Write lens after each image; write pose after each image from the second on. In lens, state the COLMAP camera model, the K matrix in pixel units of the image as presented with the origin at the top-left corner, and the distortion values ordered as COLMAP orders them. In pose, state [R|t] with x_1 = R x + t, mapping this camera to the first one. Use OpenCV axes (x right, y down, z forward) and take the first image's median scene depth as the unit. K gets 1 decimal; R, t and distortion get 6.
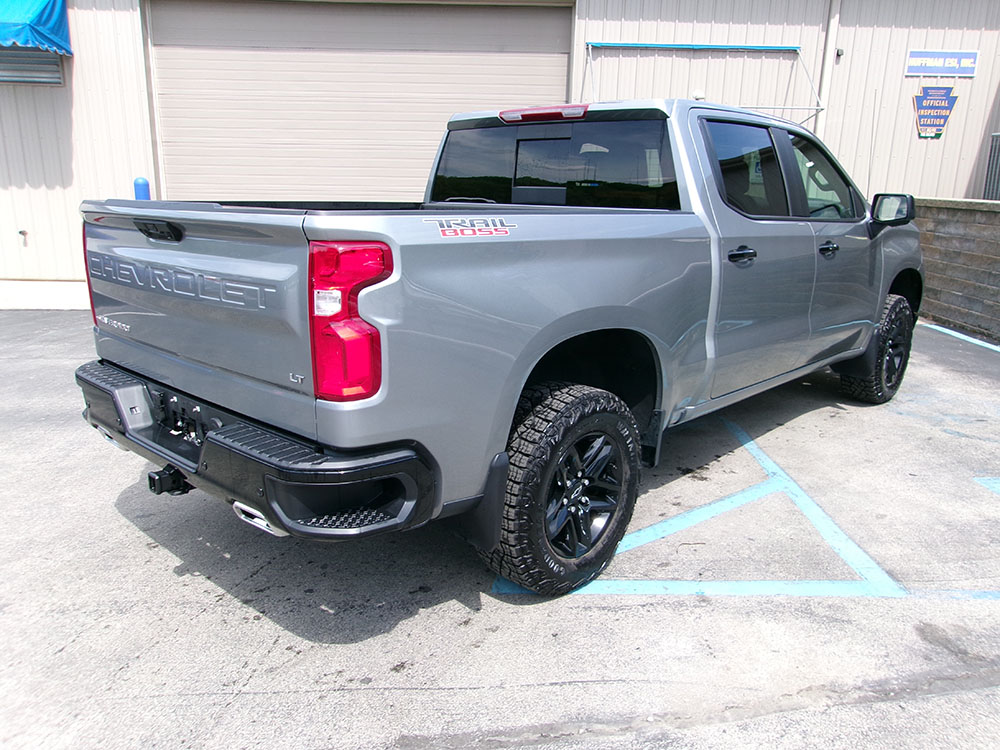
lens RADIAL K [[774.2, 0, 504.8], [0, 774.2, 378.3], [0, 0, 1]] dist [-0.000202, 0.003277]
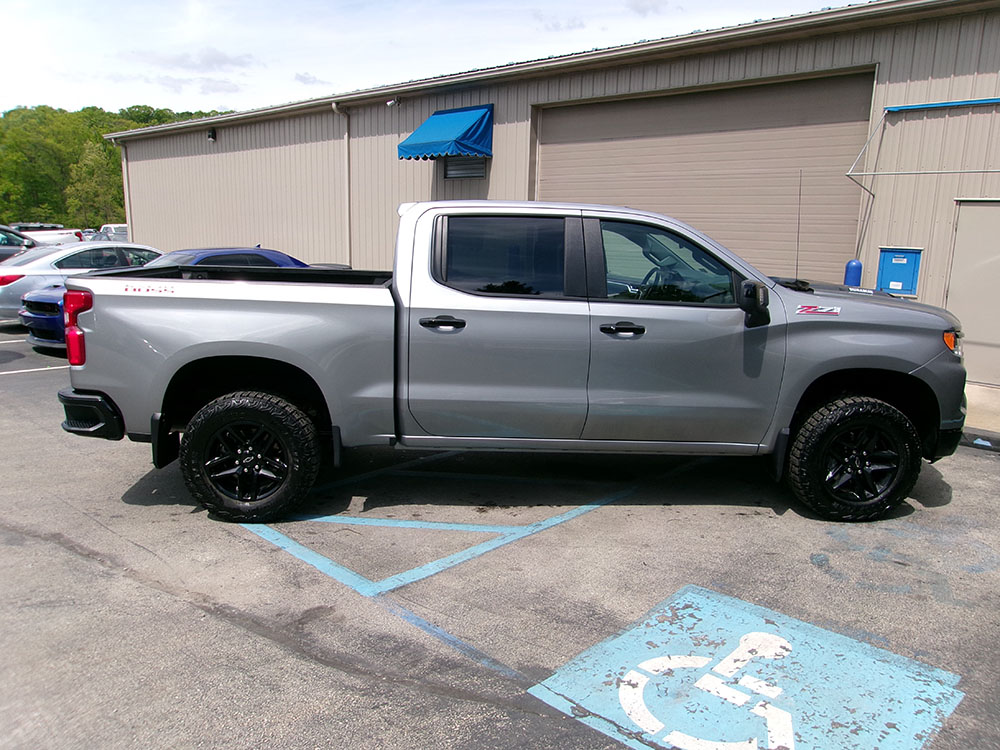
lens RADIAL K [[782.1, 0, 503.2], [0, 782.1, 374.1], [0, 0, 1]] dist [-0.032515, 0.045273]
pose [[0.712736, 0.127472, -0.689752, 0.822180], [-0.181706, 0.983334, -0.006032, -0.057121], [0.677488, 0.129631, 0.724020, 0.104342]]
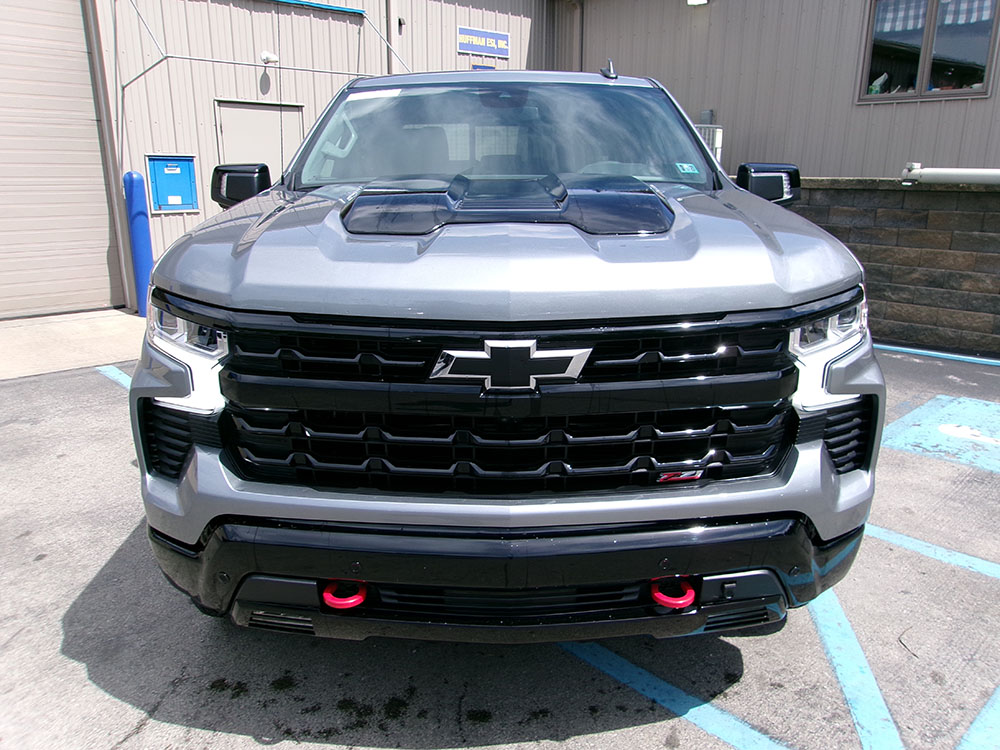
lens RADIAL K [[774.2, 0, 504.8], [0, 774.2, 378.3], [0, 0, 1]] dist [-0.000202, 0.003277]
pose [[0.740010, -0.195255, 0.643630, -0.290296], [0.185803, 0.979043, 0.083381, -0.095232], [-0.646422, 0.057886, 0.760781, 0.414677]]
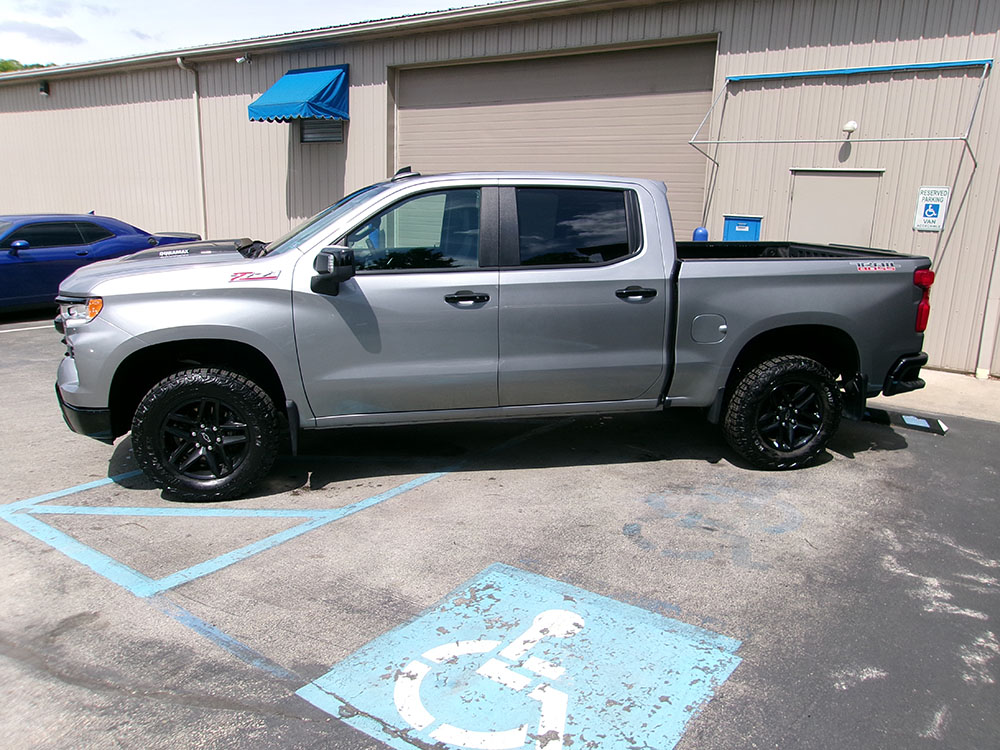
lens RADIAL K [[780.2, 0, 508.5], [0, 780.2, 374.9], [0, 0, 1]] dist [-0.042793, 0.082612]
pose [[0.805972, 0.135932, -0.576136, 0.862683], [-0.159254, 0.987186, 0.010129, -0.077579], [0.570130, 0.083588, 0.817291, 0.188702]]
